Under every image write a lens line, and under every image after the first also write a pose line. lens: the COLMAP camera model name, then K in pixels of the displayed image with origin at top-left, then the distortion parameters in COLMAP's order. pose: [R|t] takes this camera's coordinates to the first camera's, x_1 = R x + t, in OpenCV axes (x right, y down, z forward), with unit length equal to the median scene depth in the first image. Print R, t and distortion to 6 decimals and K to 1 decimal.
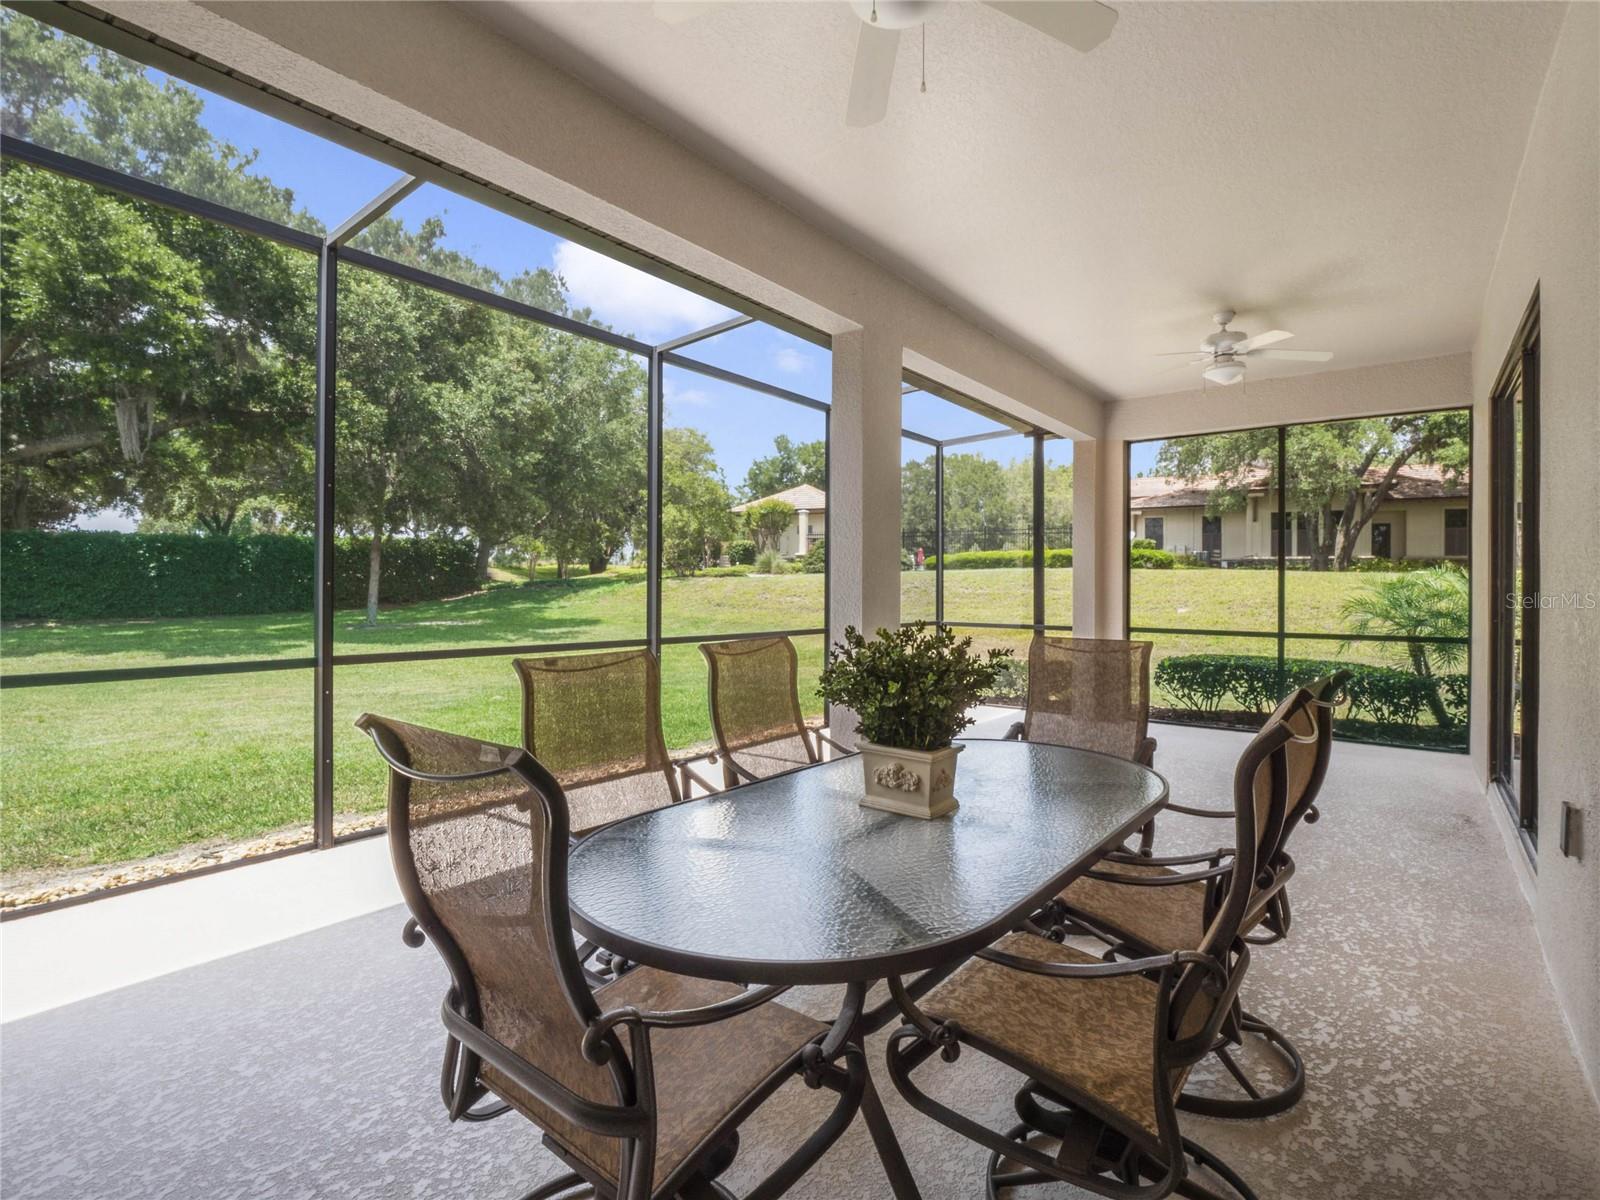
lens RADIAL K [[772.8, 0, 808.0], [0, 772.8, 592.2], [0, 0, 1]] dist [-0.005782, -0.001454]
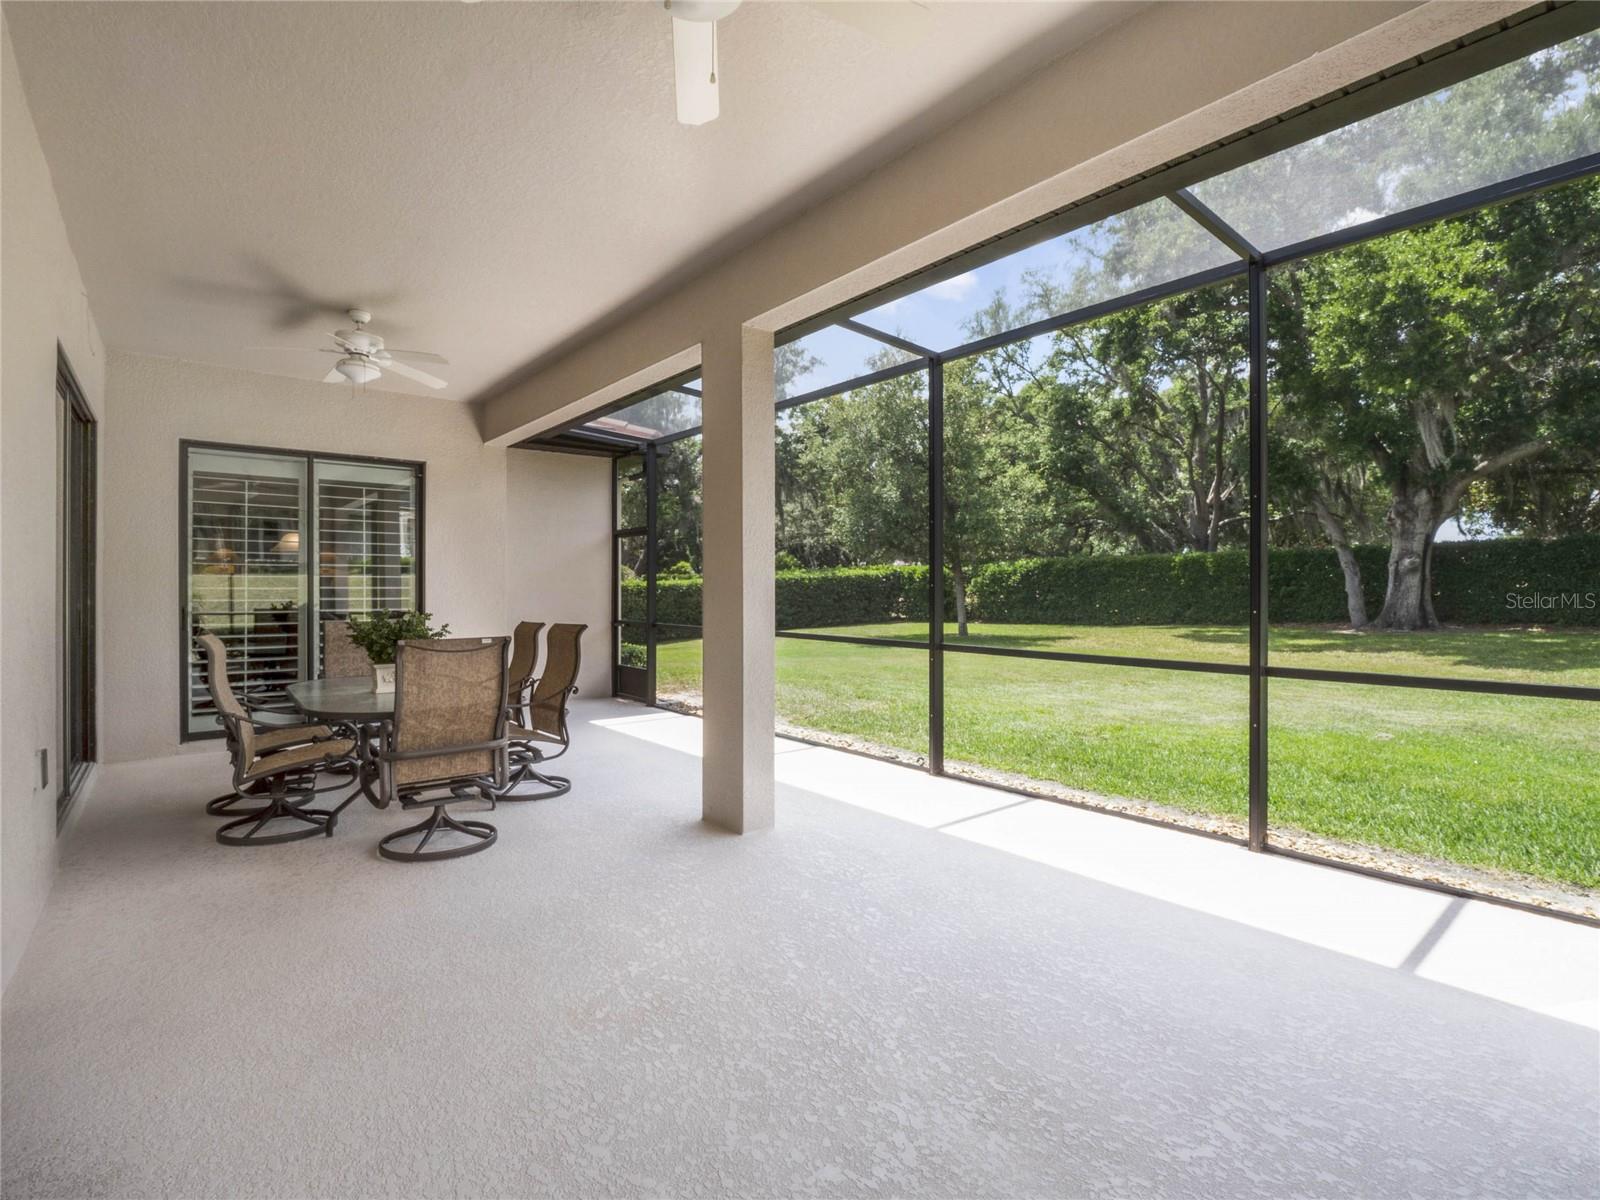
lens RADIAL K [[772.8, 0, 809.6], [0, 772.8, 603.0], [0, 0, 1]] dist [-0.005782, -0.001454]
pose [[-0.220609, 0.004217, -0.975353, 0.490913], [0.002024, 0.999990, 0.003866, -0.001037], [0.975360, -0.001122, -0.220615, 0.644166]]
